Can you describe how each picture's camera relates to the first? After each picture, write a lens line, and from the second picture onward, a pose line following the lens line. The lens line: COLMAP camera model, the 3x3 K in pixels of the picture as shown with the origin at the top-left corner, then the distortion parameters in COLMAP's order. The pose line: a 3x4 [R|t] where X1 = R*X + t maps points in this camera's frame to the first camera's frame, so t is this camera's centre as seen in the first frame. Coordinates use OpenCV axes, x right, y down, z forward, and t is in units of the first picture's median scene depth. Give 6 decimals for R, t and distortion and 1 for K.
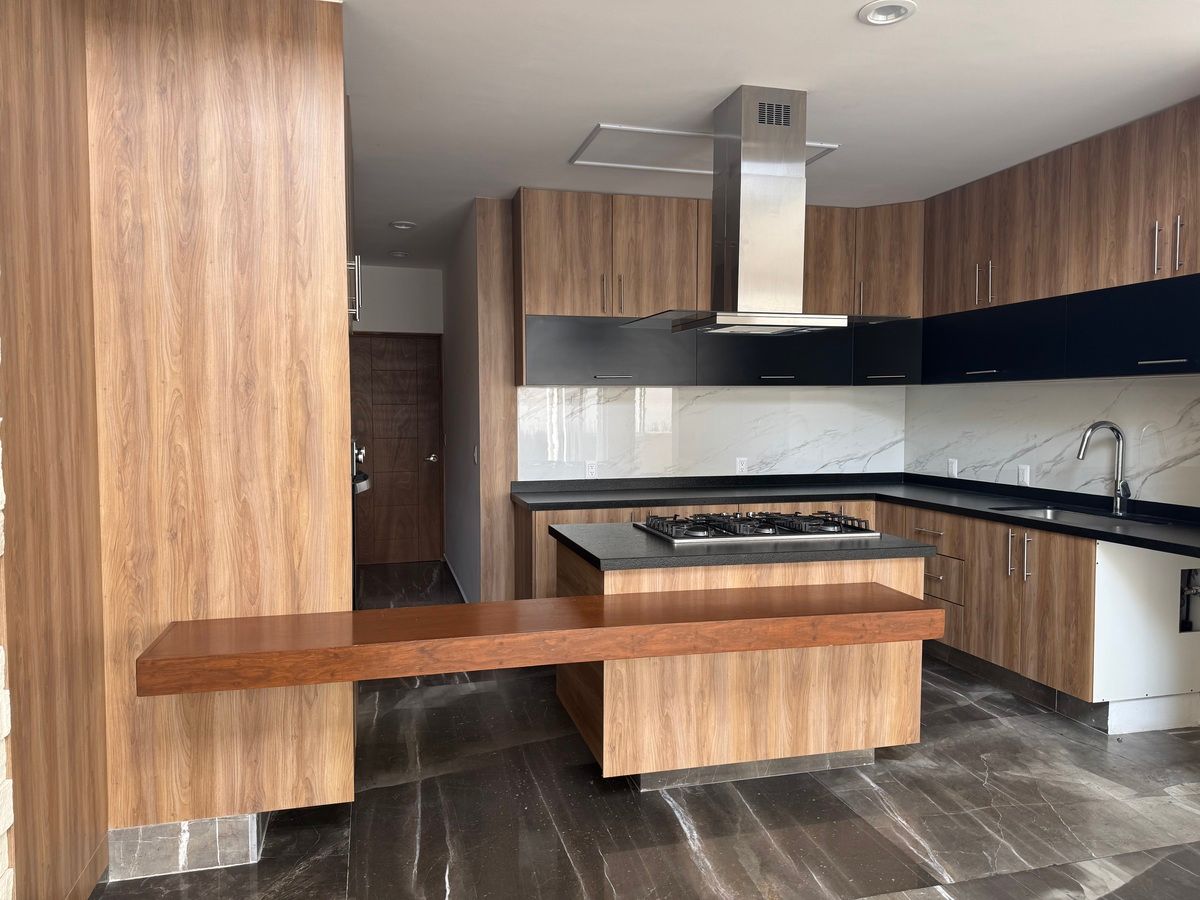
lens RADIAL K [[847.7, 0, 602.6], [0, 847.7, 453.8], [0, 0, 1]] dist [0.017802, -0.021052]
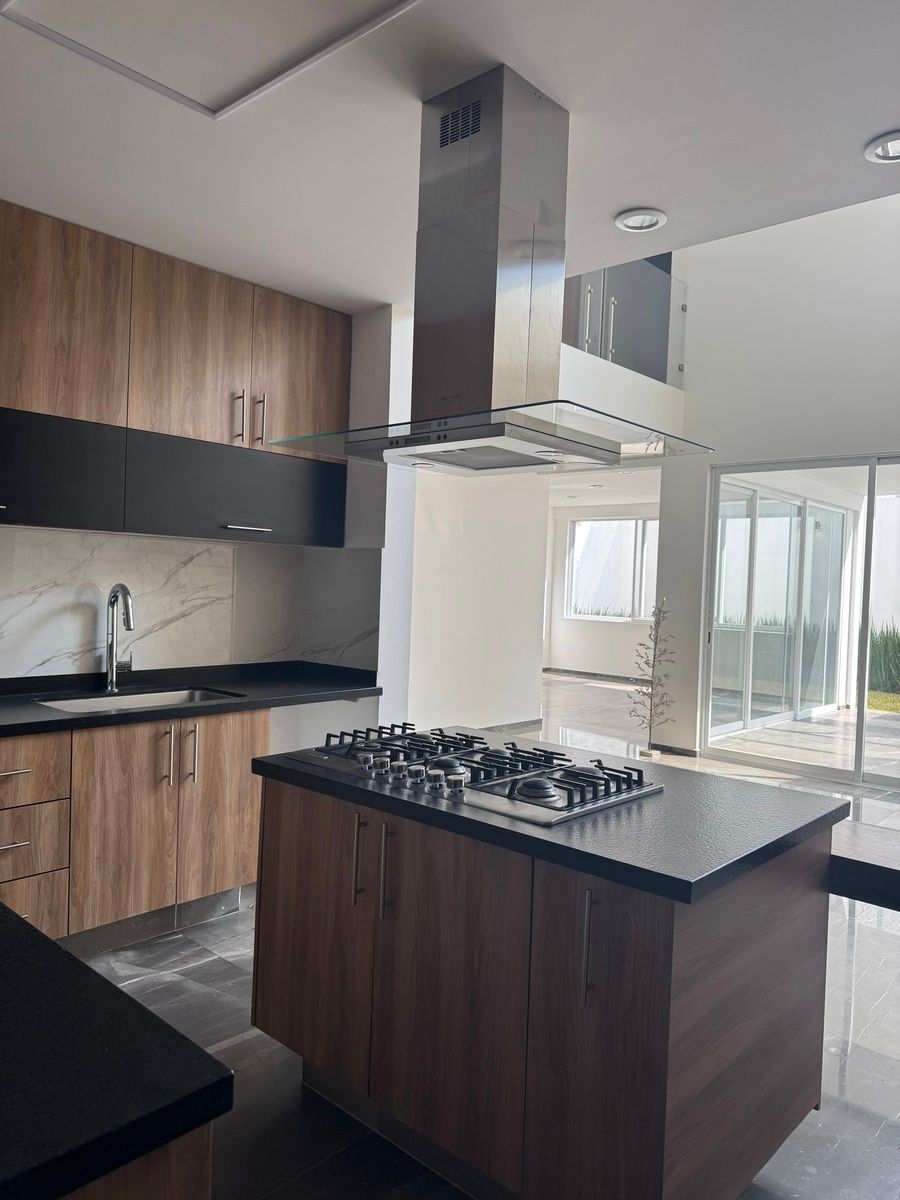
lens RADIAL K [[847.7, 0, 455.5], [0, 847.7, 595.7], [0, 0, 1]] dist [0.017802, -0.021052]
pose [[-0.543594, -0.034614, 0.838634, -0.401085], [0.009129, 0.998846, 0.047143, -0.083440], [-0.839299, 0.033283, -0.542651, 1.562438]]
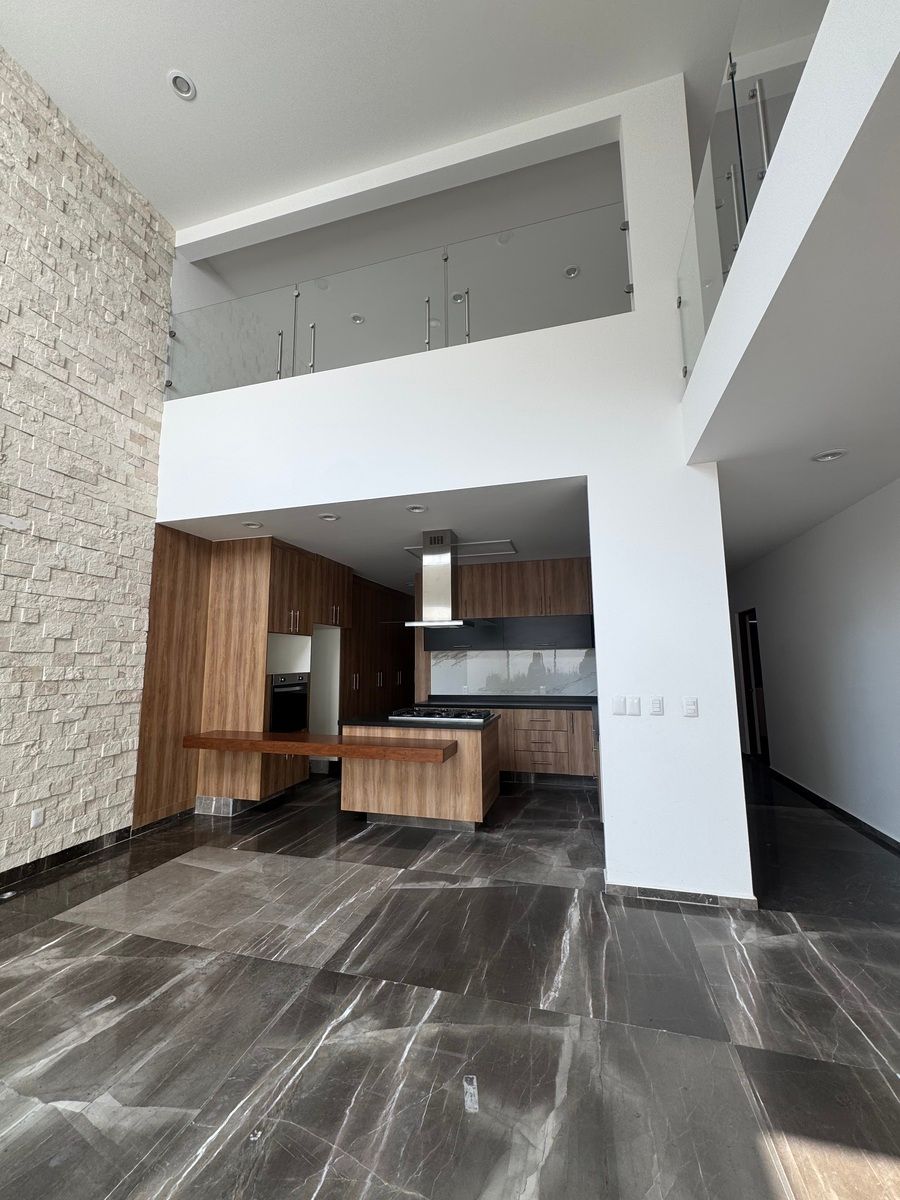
lens RADIAL K [[479.8, 0, 450.8], [0, 479.8, 598.9], [0, 0, 1]] dist [-0.007790, 0.001460]
pose [[0.860829, -0.072467, -0.503709, 0.993111], [-0.018722, 0.984629, -0.173652, 0.005735], [0.508550, 0.158915, 0.846240, -0.128228]]
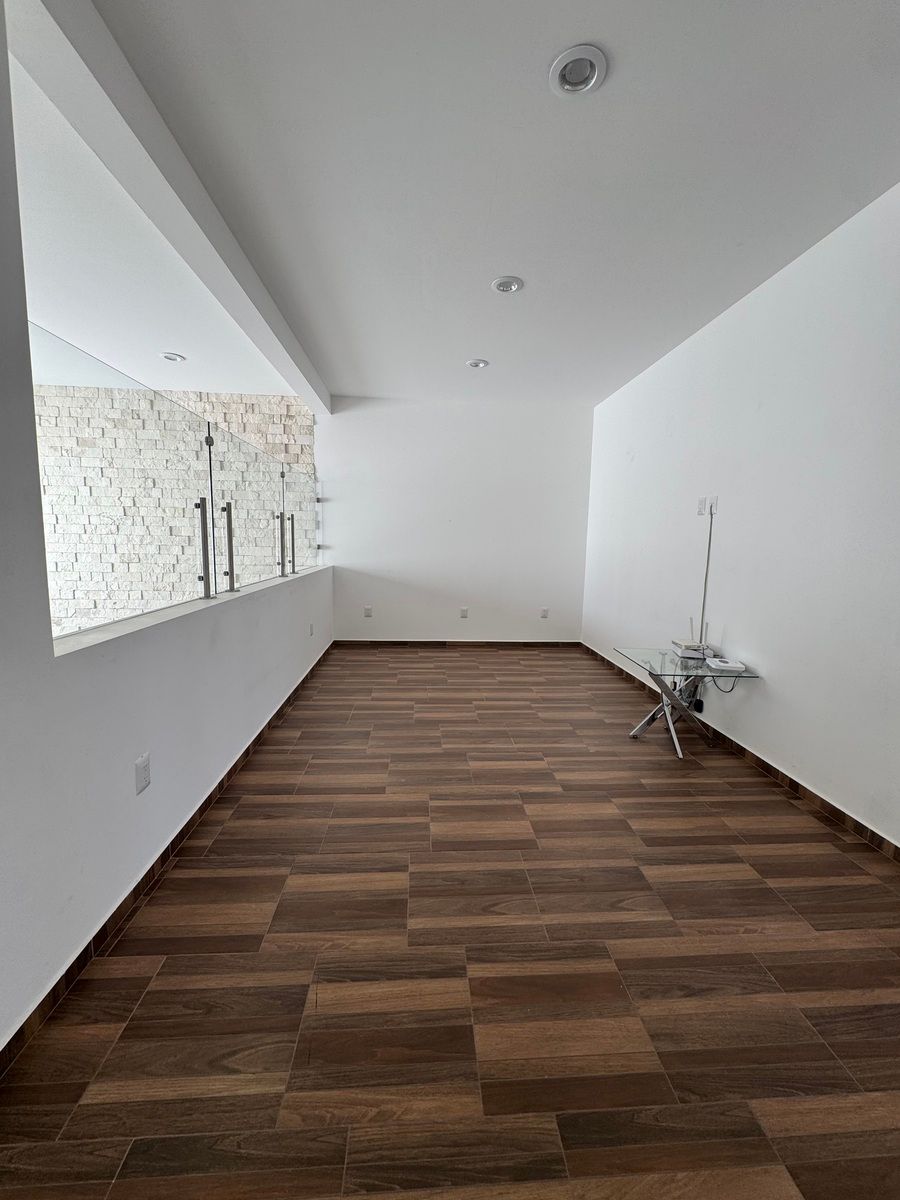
lens RADIAL K [[479.8, 0, 451.2], [0, 479.8, 599.4], [0, 0, 1]] dist [-0.007790, 0.001460]
pose [[-0.192399, 0.125661, -0.973238, 1.167108], [-0.066765, 0.987793, 0.140740, -0.961258], [0.979043, 0.092057, -0.181661, 1.349175]]
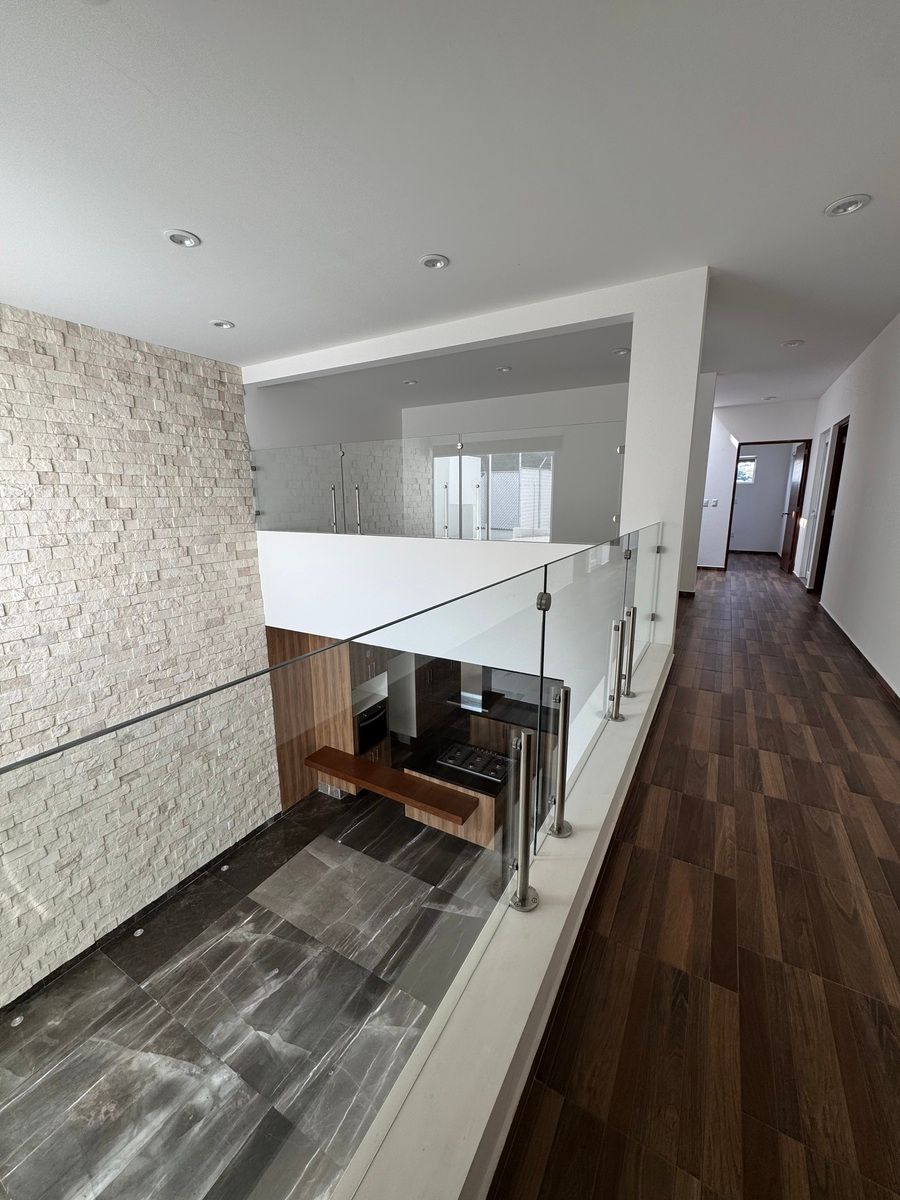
lens RADIAL K [[479.8, 0, 446.9], [0, 479.8, 598.8], [0, 0, 1]] dist [-0.007790, 0.001460]
pose [[0.706358, 0.146083, -0.692616, 1.386135], [-0.030104, 0.983787, 0.176794, -0.897348], [0.707214, -0.104029, 0.699304, -0.236685]]
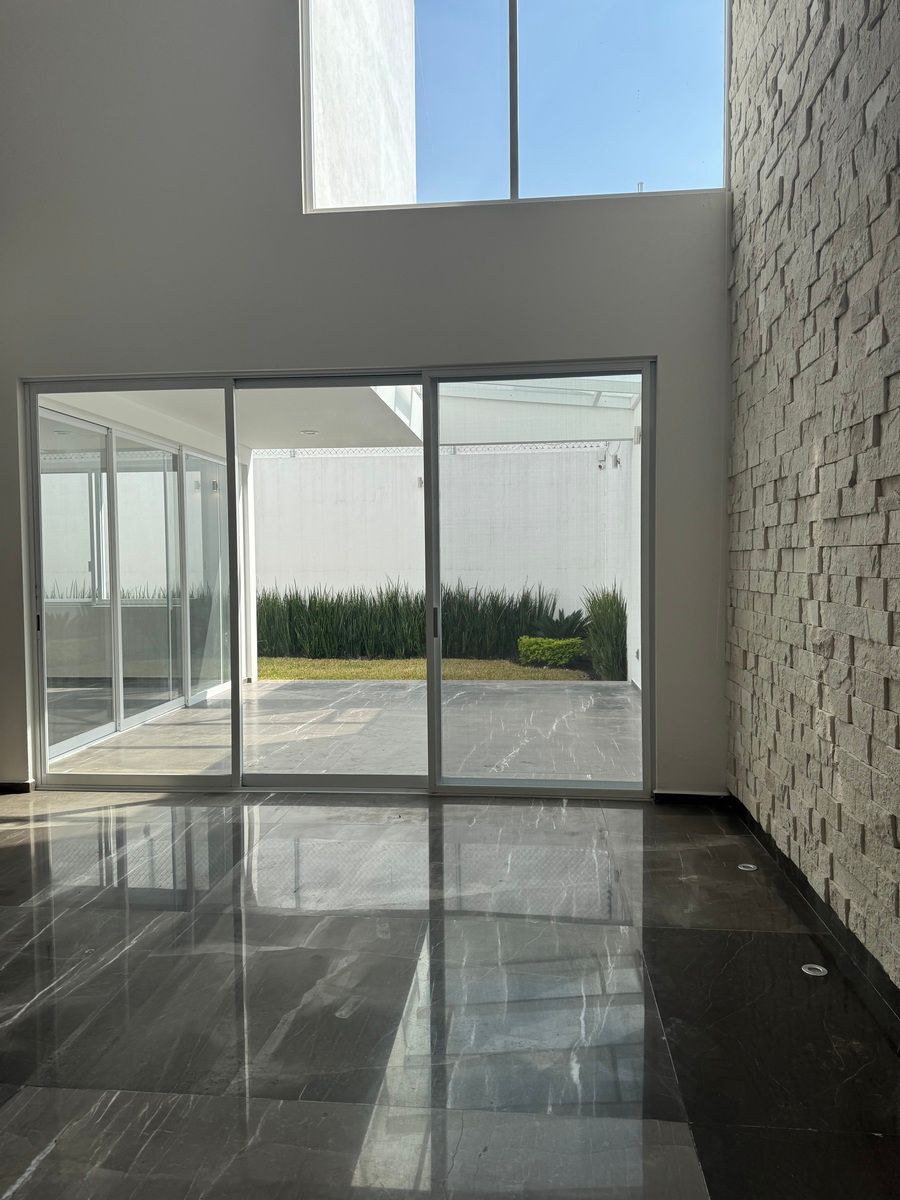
lens RADIAL K [[847.7, 0, 442.4], [0, 847.7, 597.8], [0, 0, 1]] dist [0.017802, -0.021052]
pose [[-0.933870, -0.006624, 0.357551, -0.169704], [0.029163, 0.995088, 0.094605, -0.036388], [-0.356422, 0.098776, -0.929089, 0.976169]]
